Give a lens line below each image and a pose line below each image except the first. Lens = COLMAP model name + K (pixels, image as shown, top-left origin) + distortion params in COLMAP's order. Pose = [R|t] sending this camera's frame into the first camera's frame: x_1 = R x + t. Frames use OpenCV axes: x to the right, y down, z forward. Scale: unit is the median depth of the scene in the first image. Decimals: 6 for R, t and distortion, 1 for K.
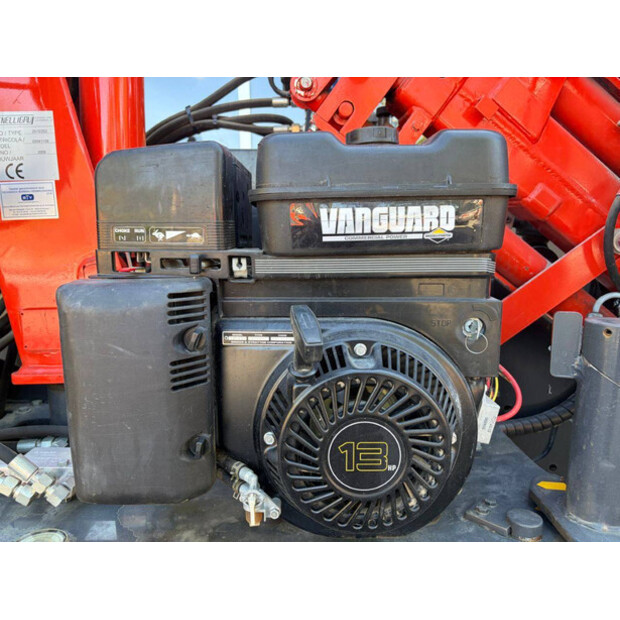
lens RADIAL K [[477.7, 0, 310.2], [0, 477.7, 308.6], [0, 0, 1]] dist [0.026189, -0.001855]
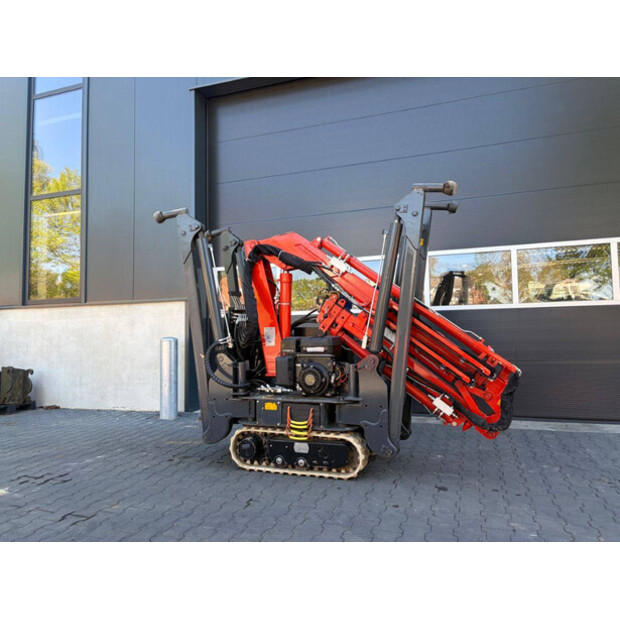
lens RADIAL K [[477.7, 0, 310.0], [0, 477.7, 309.0], [0, 0, 1]] dist [0.026189, -0.001855]
pose [[0.930496, -0.023571, -0.365544, 2.064557], [-0.039181, 0.985798, -0.163302, 0.306737], [0.364201, 0.166274, 0.916357, -4.369976]]
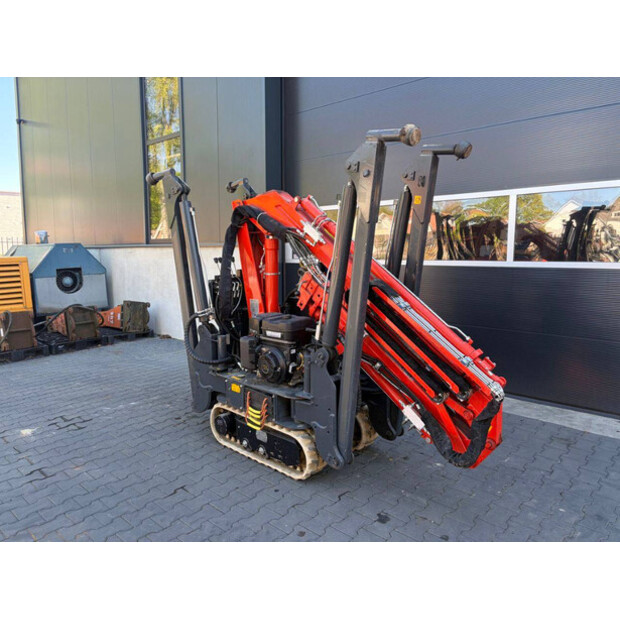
lens RADIAL K [[477.7, 0, 309.5], [0, 477.7, 310.7], [0, 0, 1]] dist [0.026189, -0.001855]
pose [[0.713228, 0.099136, -0.693886, 3.685371], [-0.090755, 0.994676, 0.048825, -0.629309], [0.695032, 0.028150, 0.718427, -2.481460]]
